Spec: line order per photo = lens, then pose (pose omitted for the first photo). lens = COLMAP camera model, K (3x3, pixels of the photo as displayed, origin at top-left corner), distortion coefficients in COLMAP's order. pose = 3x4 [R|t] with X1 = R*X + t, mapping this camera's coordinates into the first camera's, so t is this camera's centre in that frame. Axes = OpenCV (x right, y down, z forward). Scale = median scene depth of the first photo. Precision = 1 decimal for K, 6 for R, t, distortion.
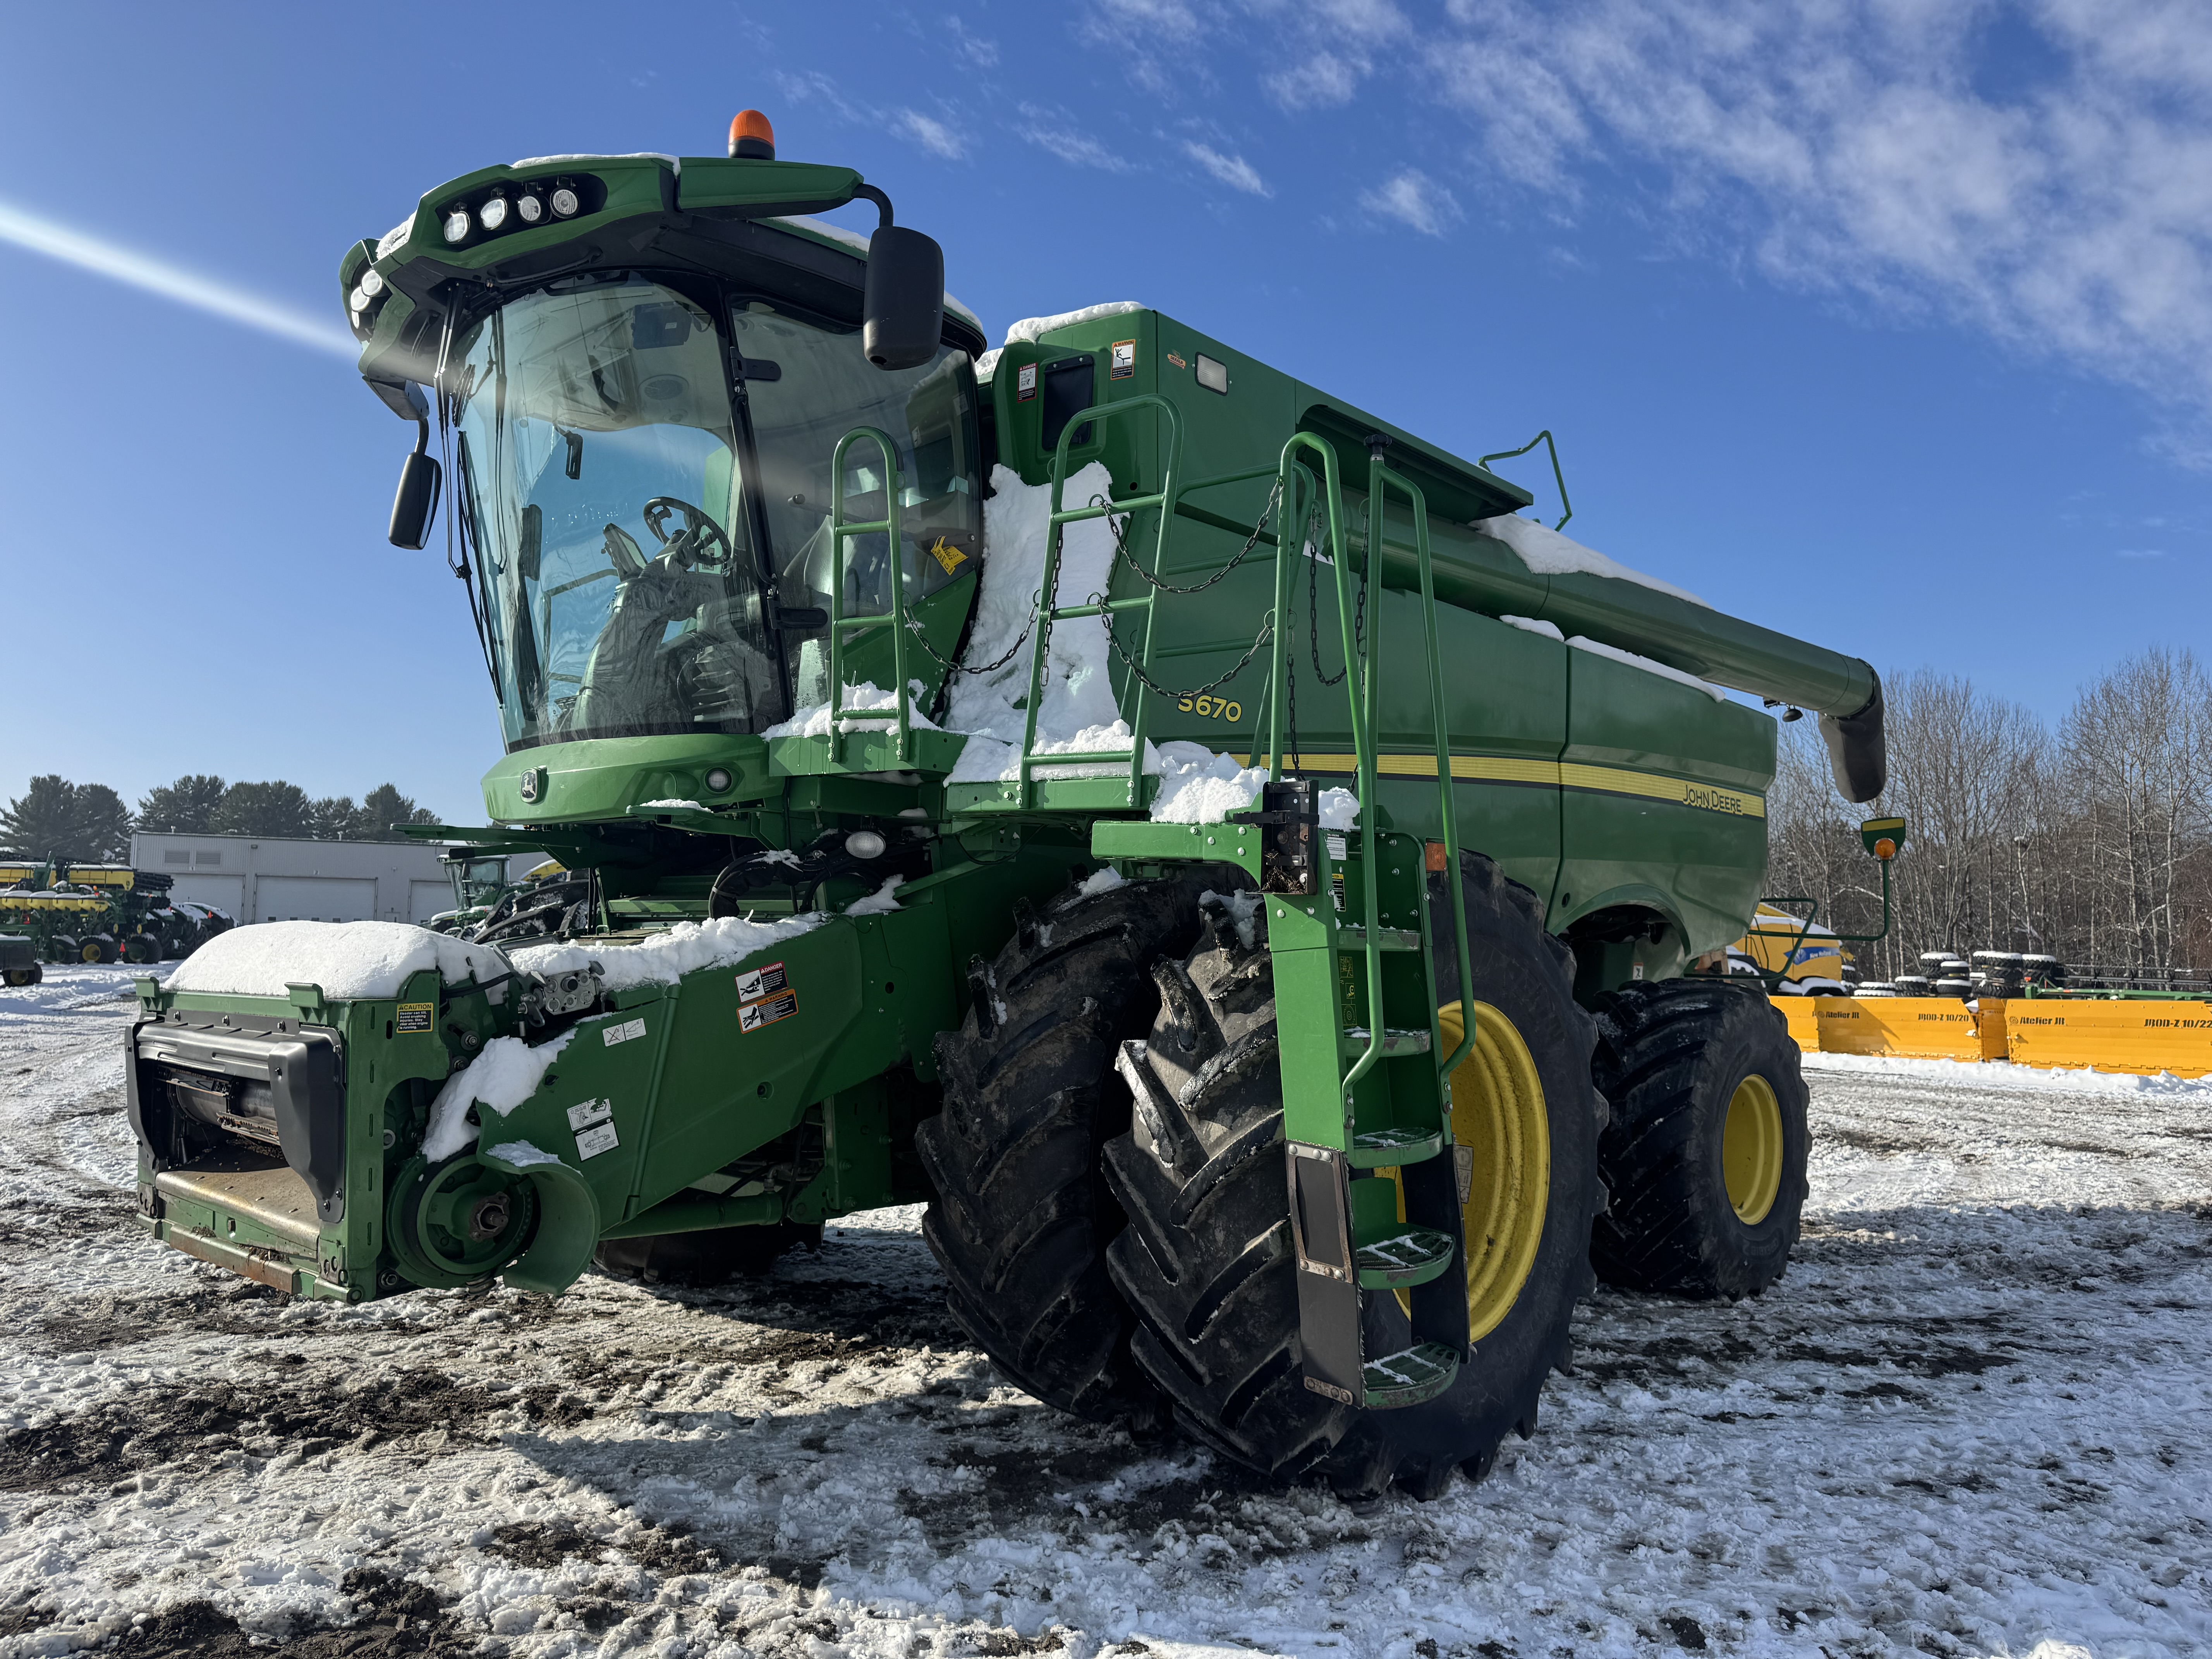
lens RADIAL K [[1581.3, 0, 1110.3], [0, 1581.3, 827.7], [0, 0, 1]] dist [0.012663, -0.008242]
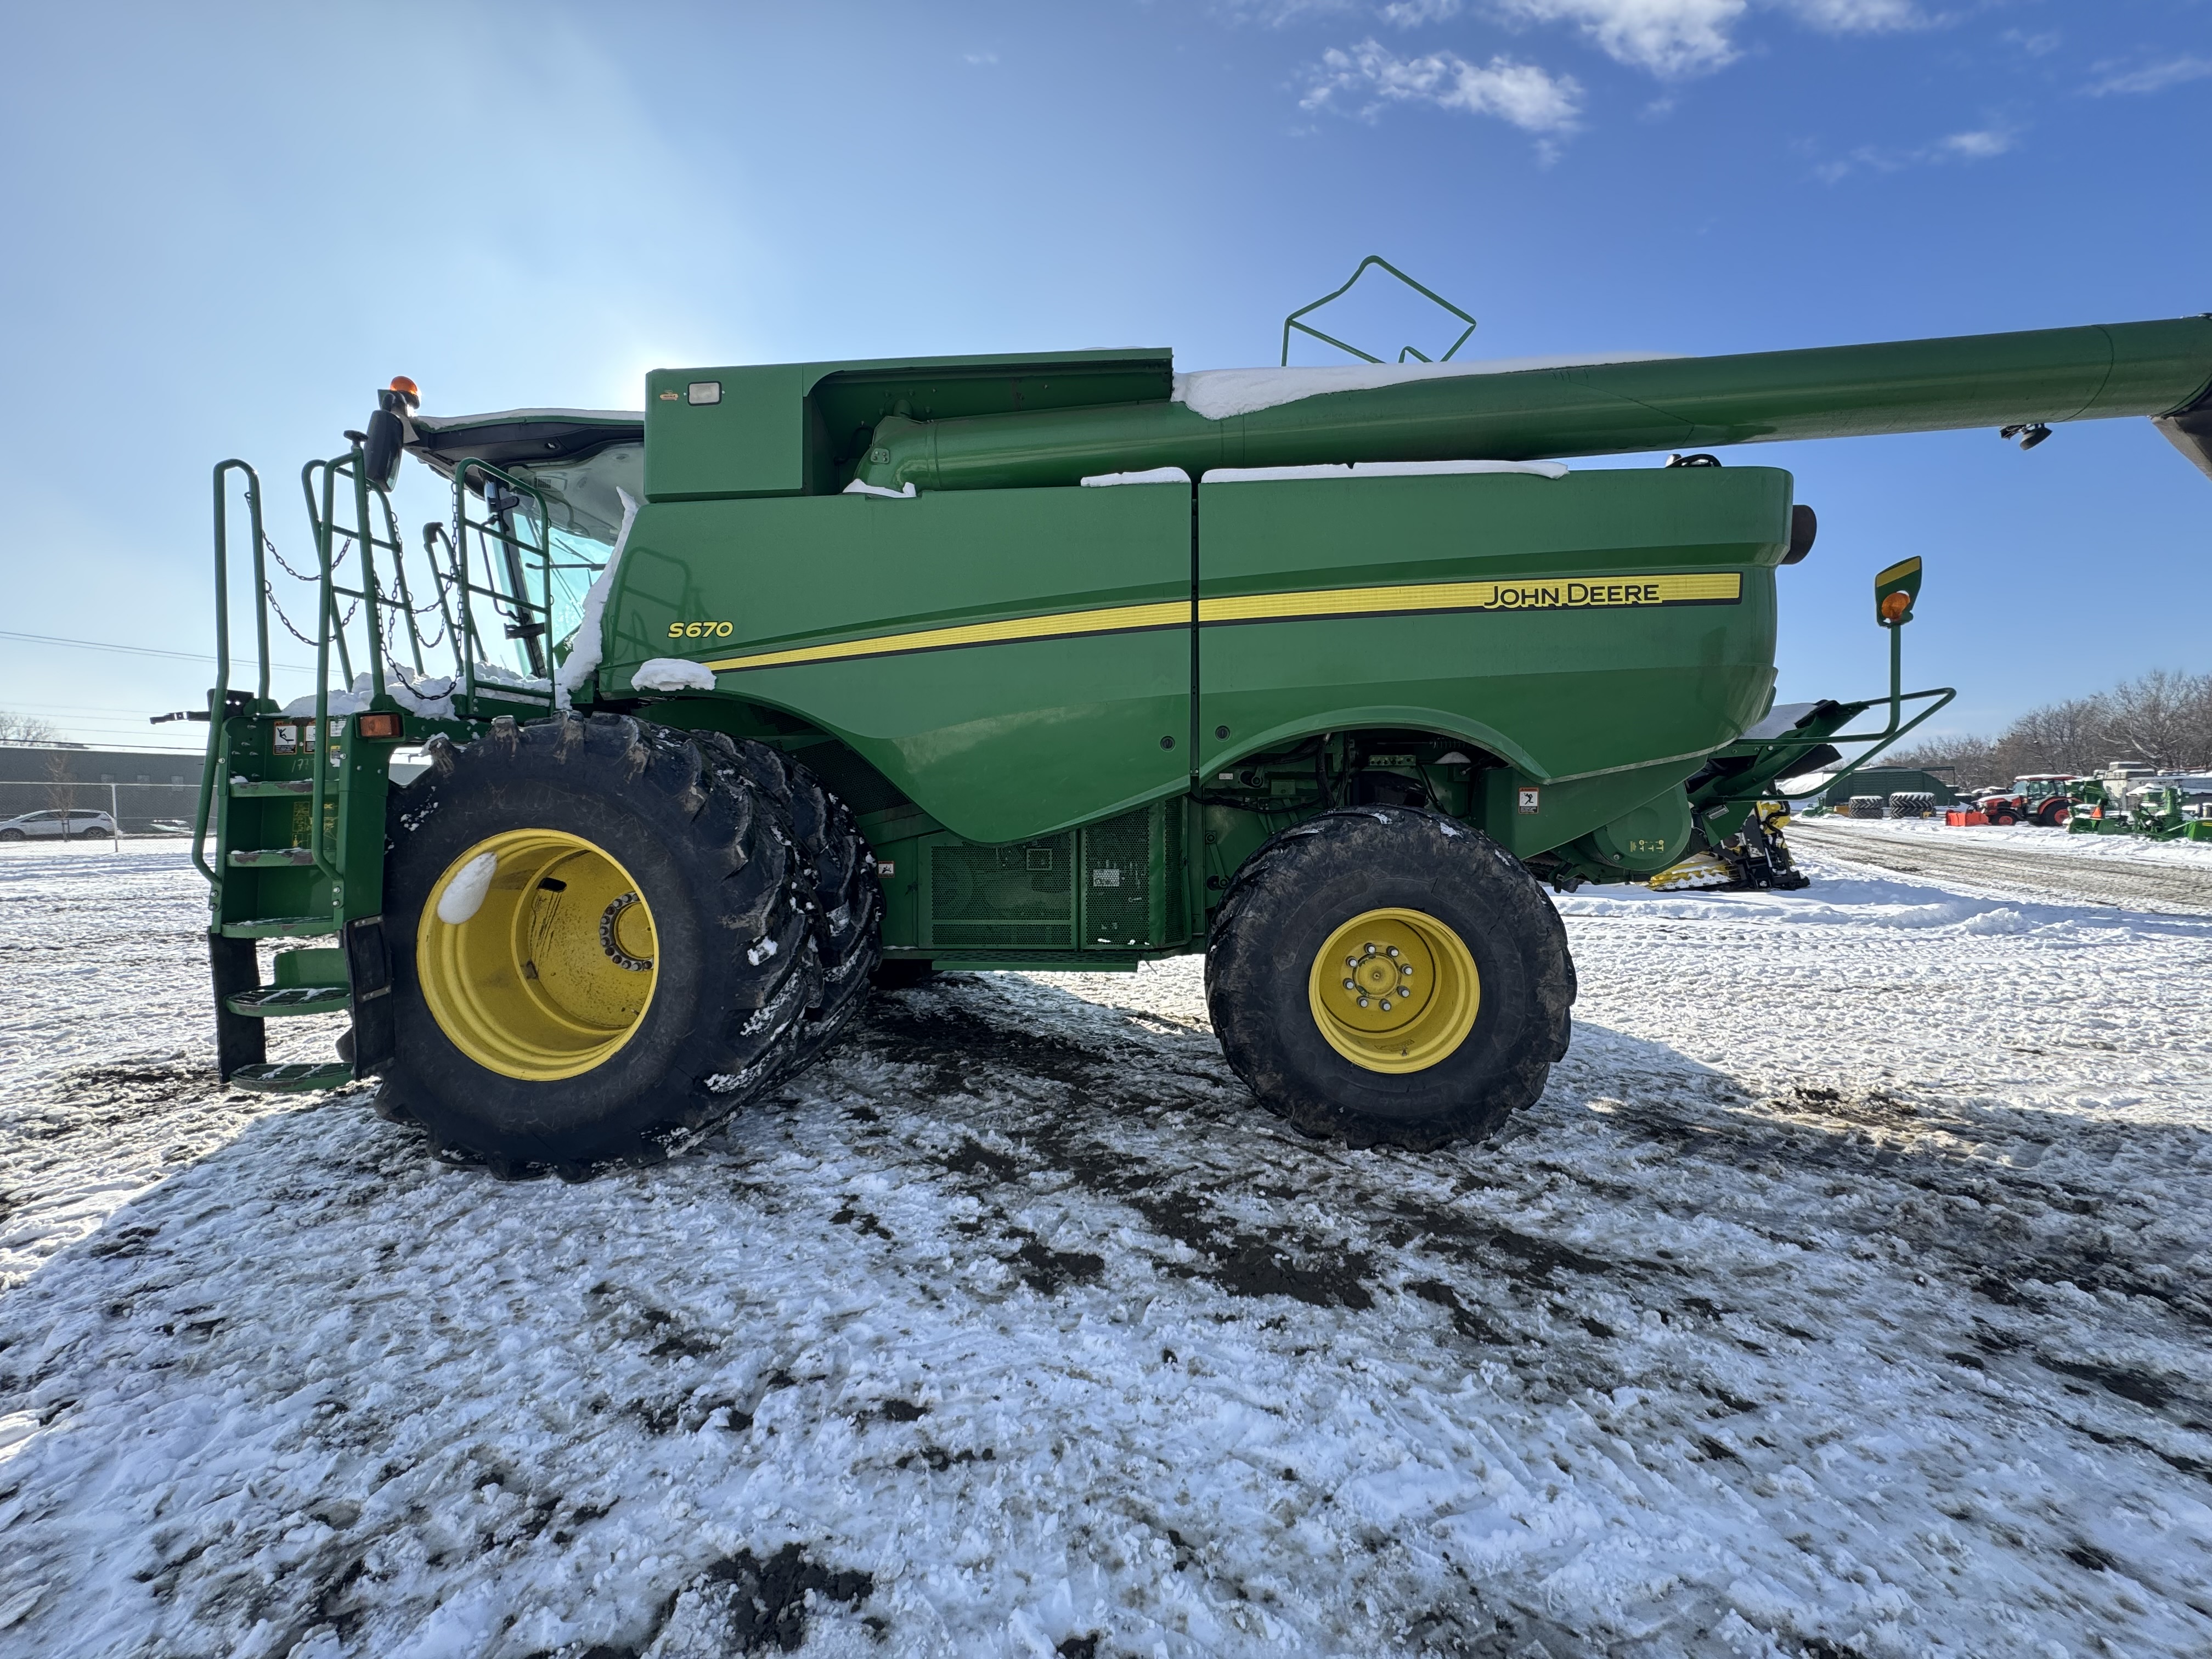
lens RADIAL K [[874.6, 0, 1107.8], [0, 874.6, 831.8], [0, 0, 1]] dist [0.000561, 0.000041]
pose [[0.621245, -0.020748, -0.783342, 0.728840], [0.085706, 0.995451, 0.041605, 0.084864], [0.778916, -0.092984, 0.620197, 0.614463]]
